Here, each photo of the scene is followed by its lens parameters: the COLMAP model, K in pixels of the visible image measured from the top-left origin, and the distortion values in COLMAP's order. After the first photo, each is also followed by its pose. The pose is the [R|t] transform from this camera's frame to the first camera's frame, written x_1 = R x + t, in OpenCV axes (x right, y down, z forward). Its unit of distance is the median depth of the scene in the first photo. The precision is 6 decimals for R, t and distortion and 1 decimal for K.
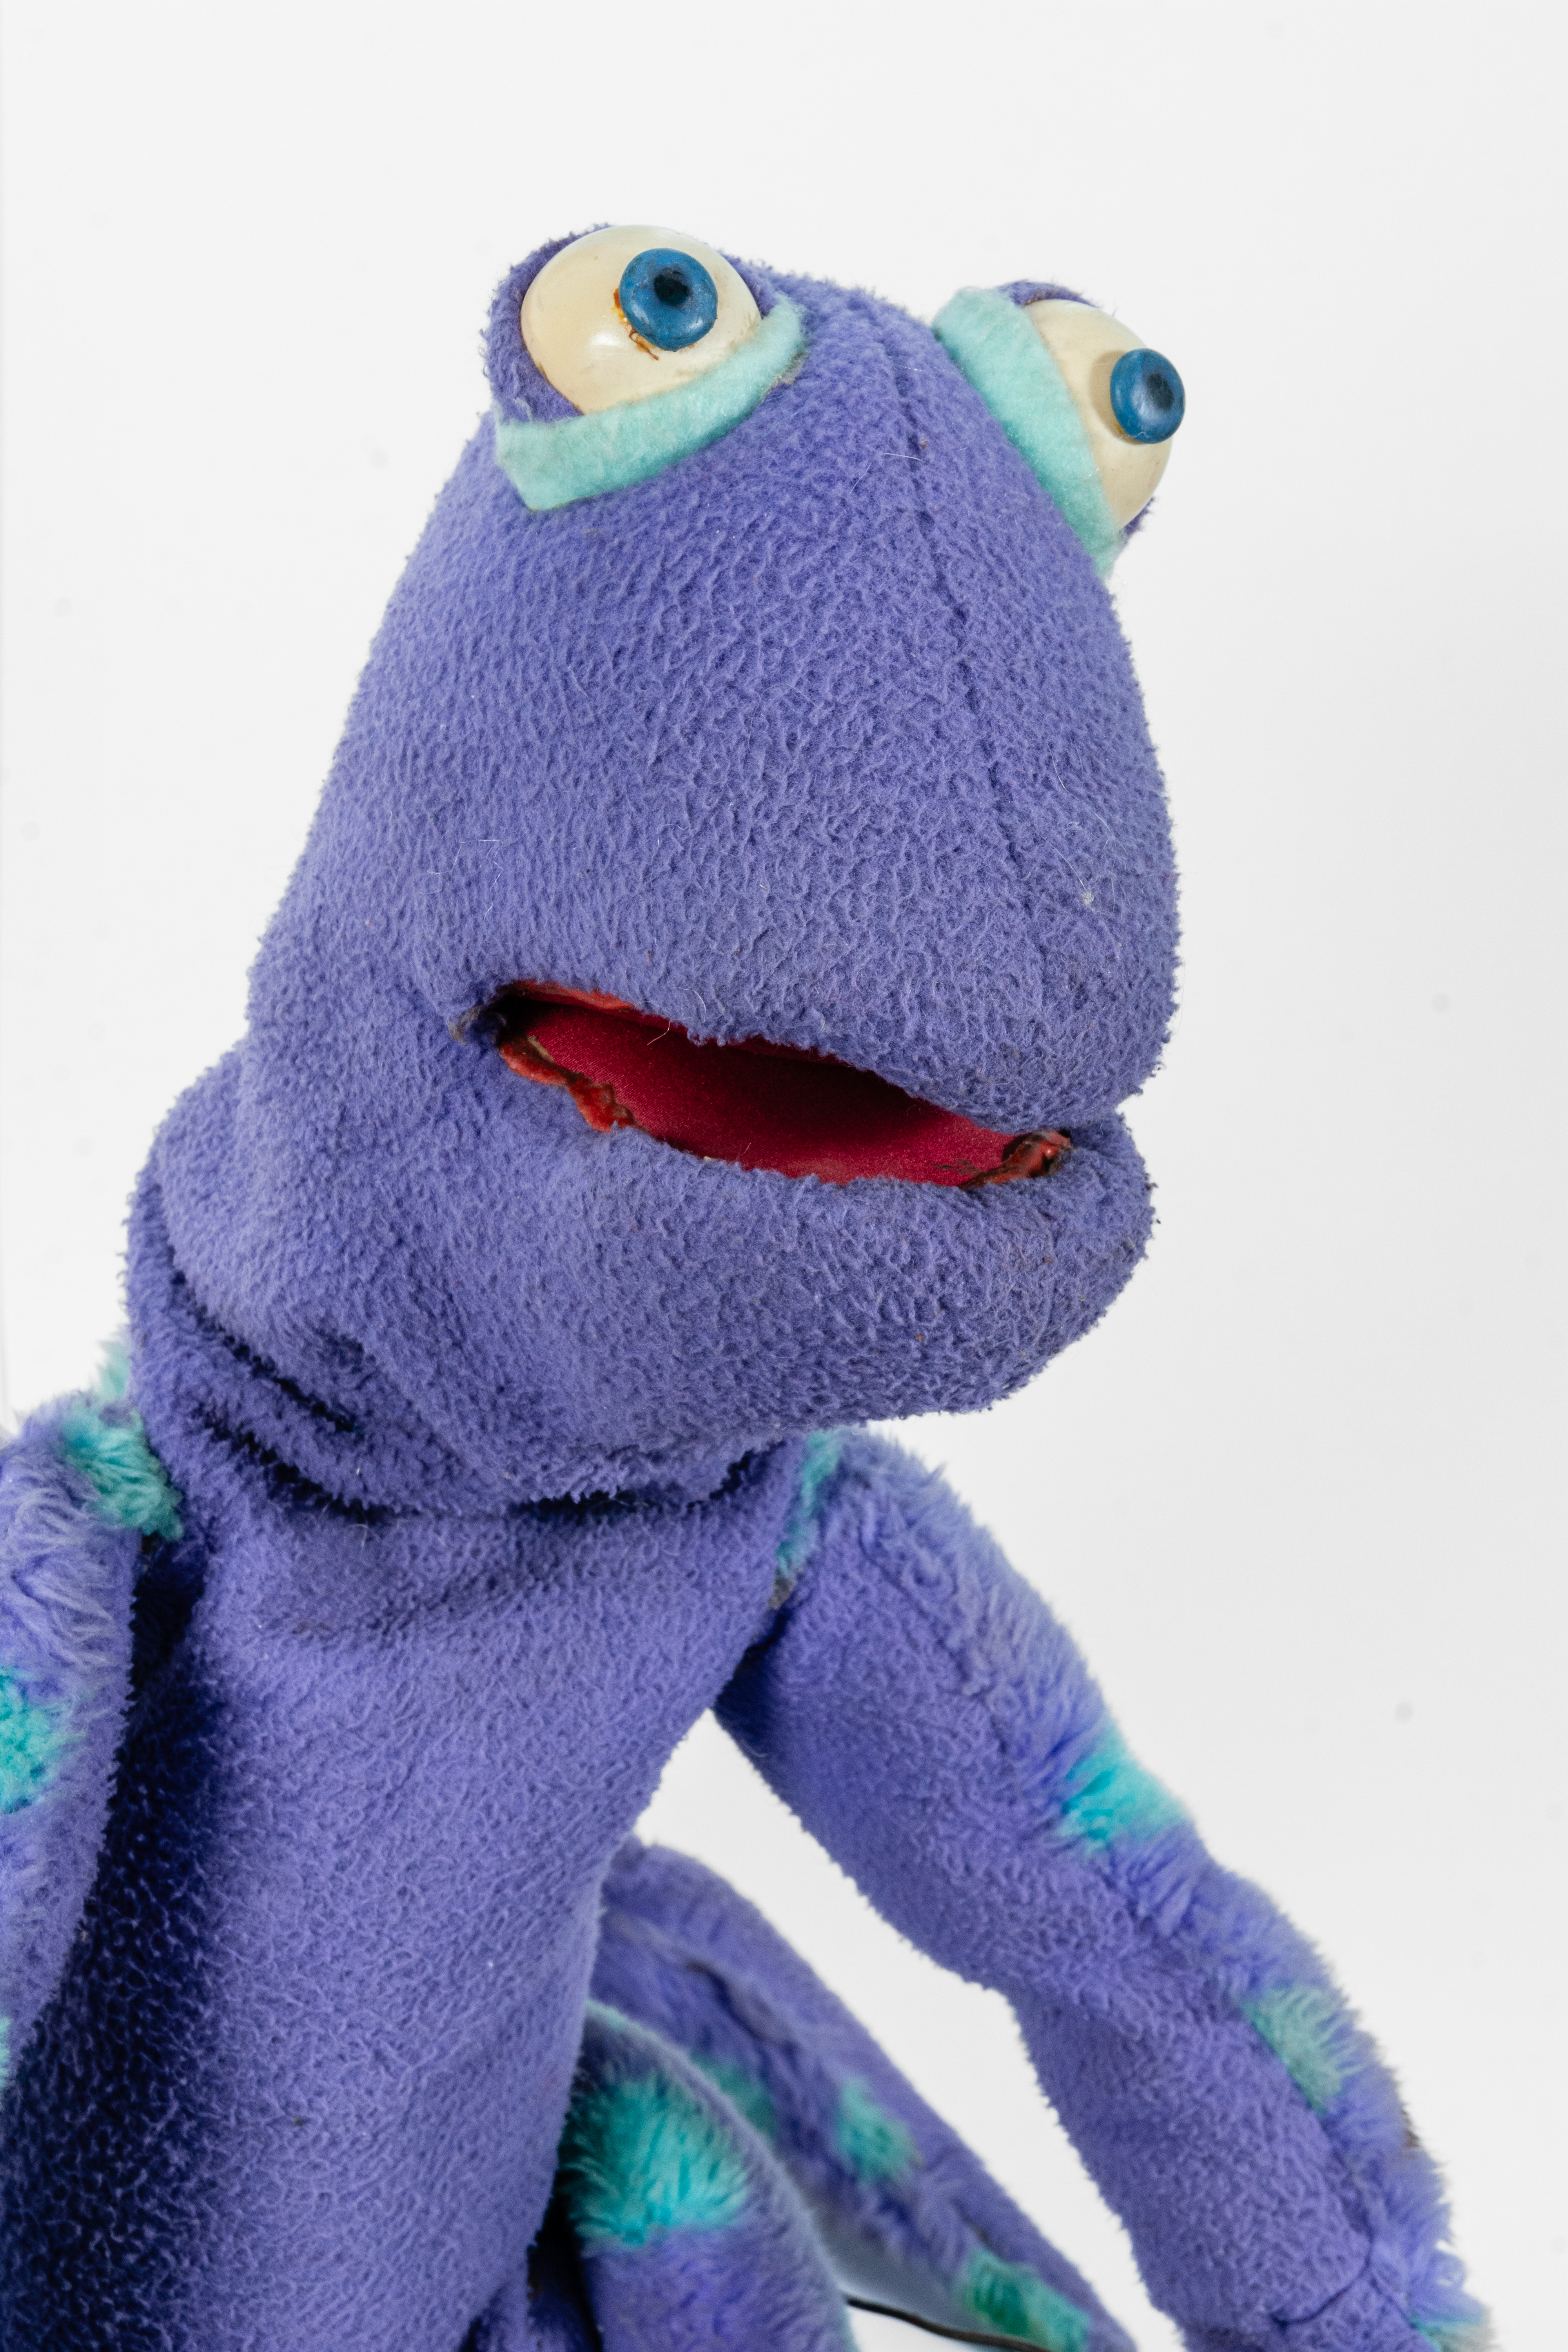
lens RADIAL K [[4253.7, 0, 853.1], [0, 4253.7, 1302.7], [0, 0, 1]] dist [0.001839, 0.089749]
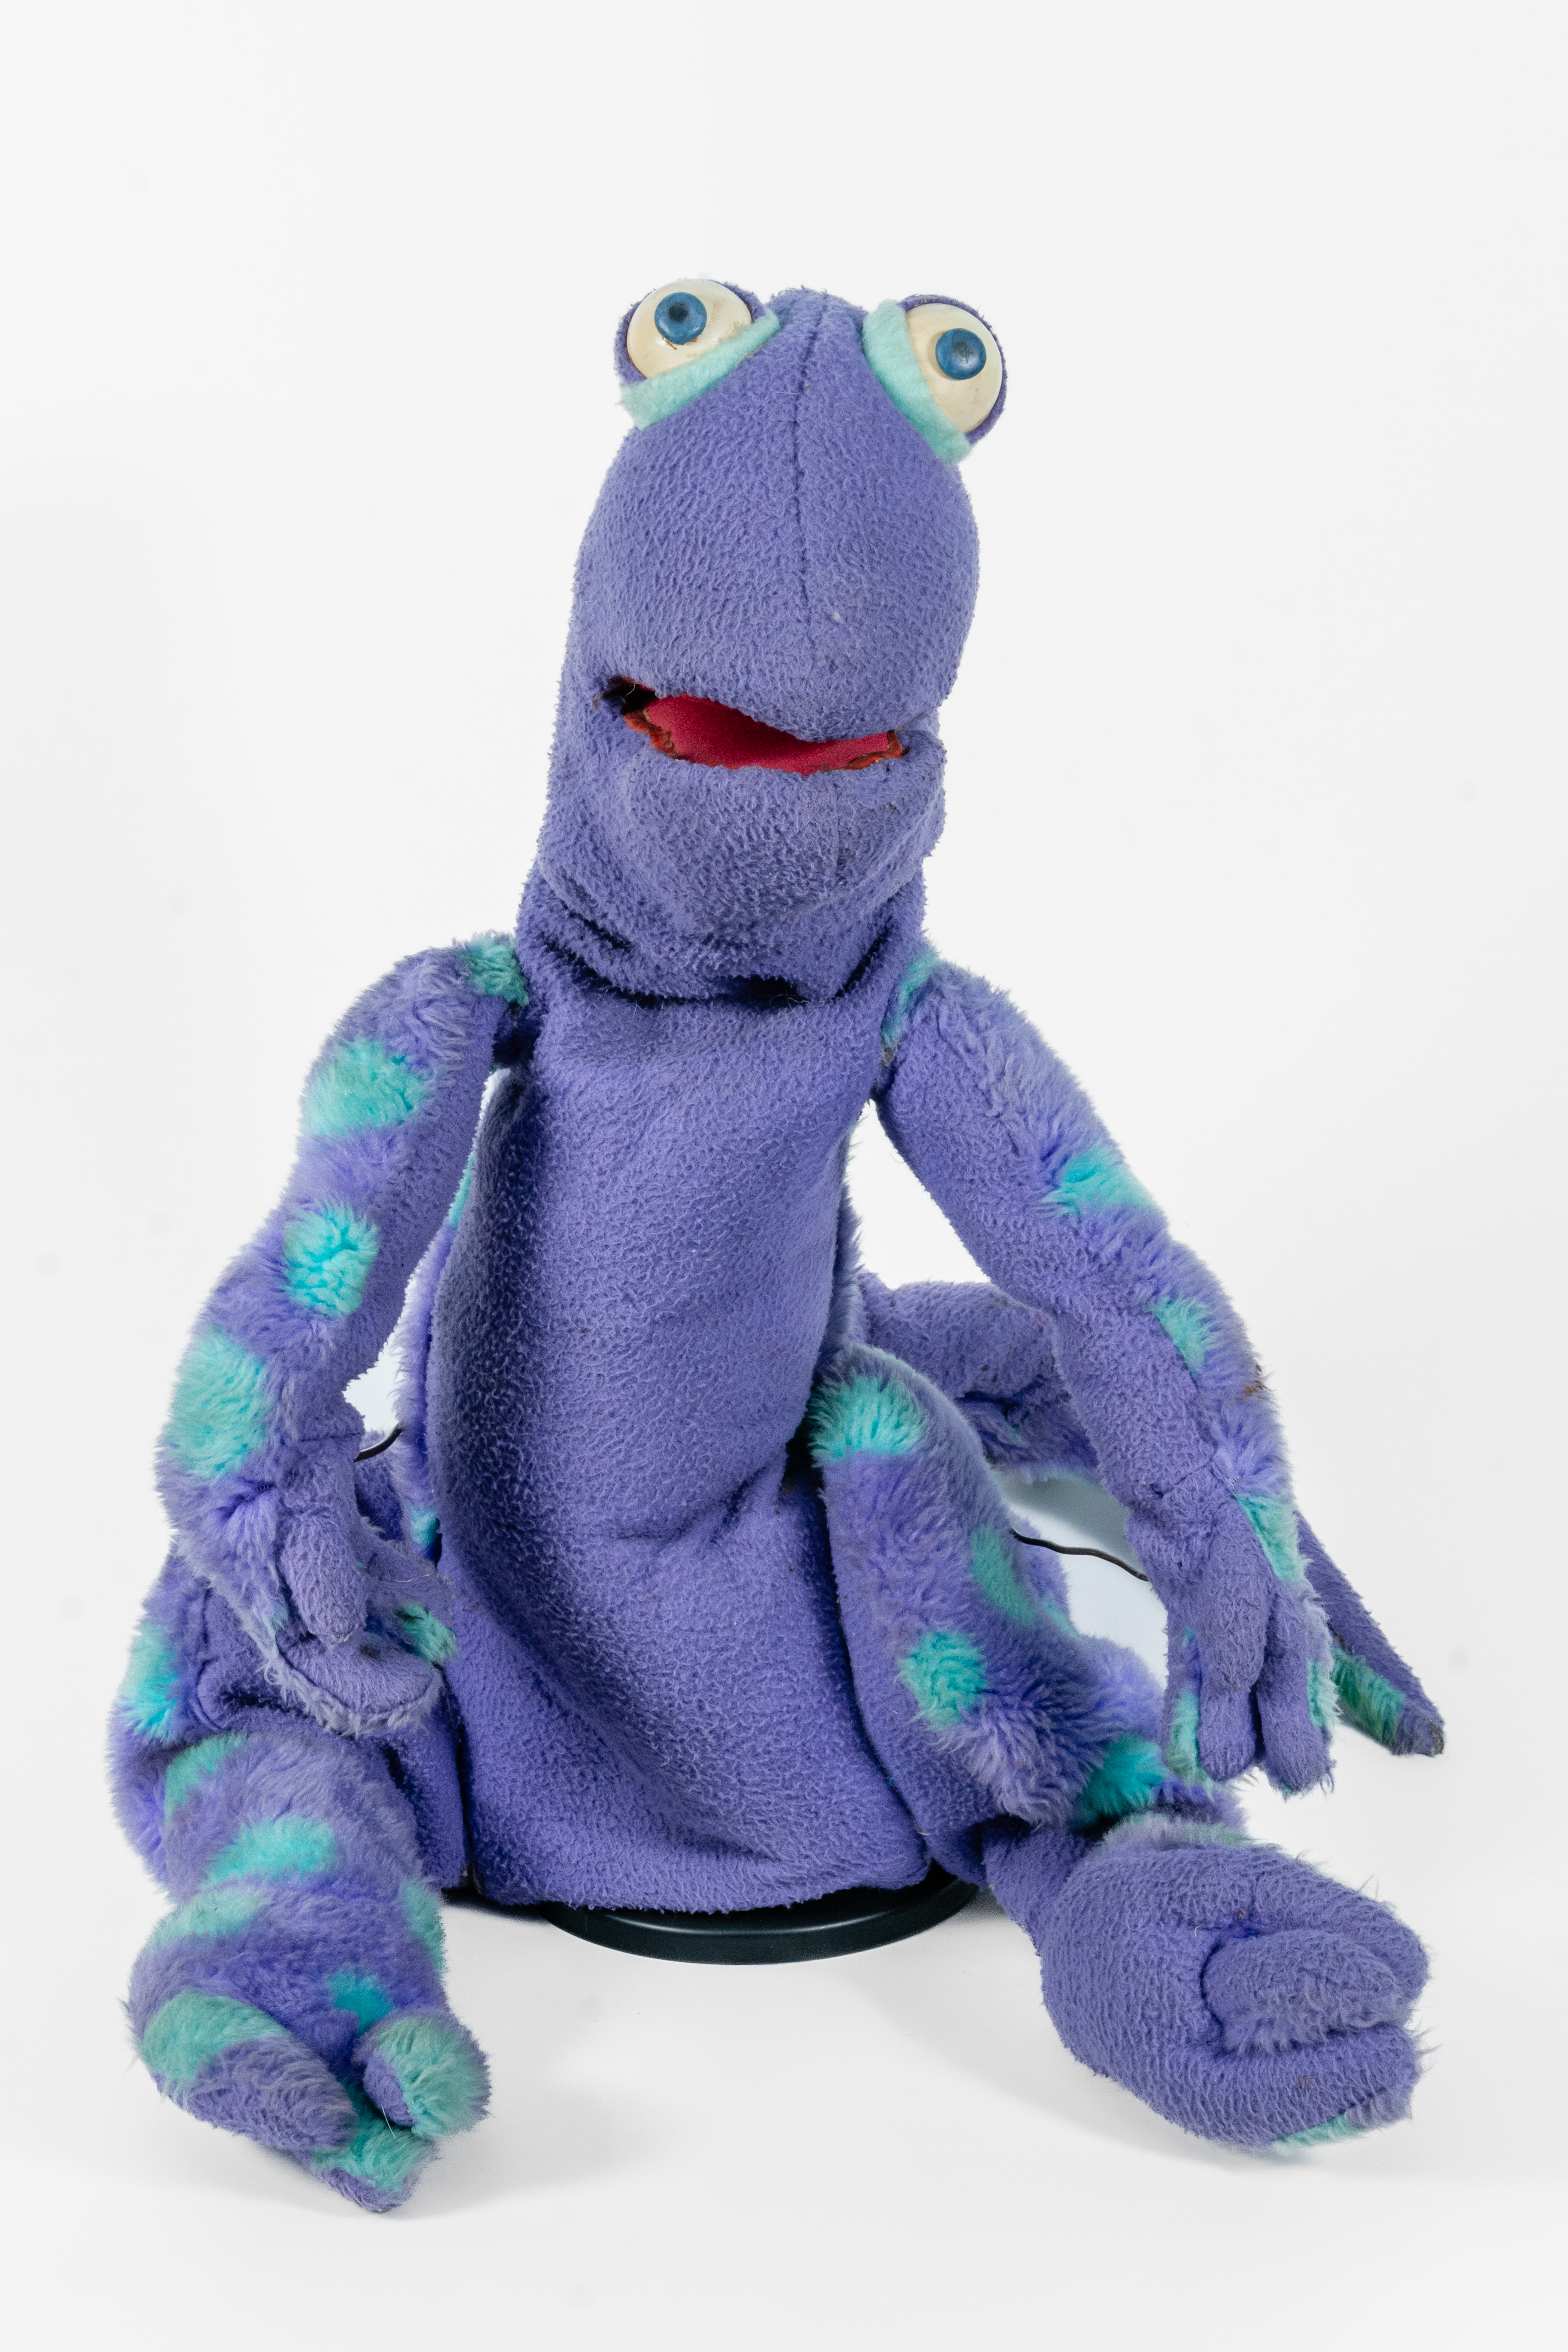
lens RADIAL K [[4348.1, 0, 785.6], [0, 4348.1, 1149.5], [0, 0, 1]] dist [-0.007838, 0.017838]
pose [[0.933421, 0.012731, -0.358556, 0.608051], [-0.025196, 0.999229, -0.030113, 0.169282], [0.357896, 0.037142, 0.933022, -0.687462]]
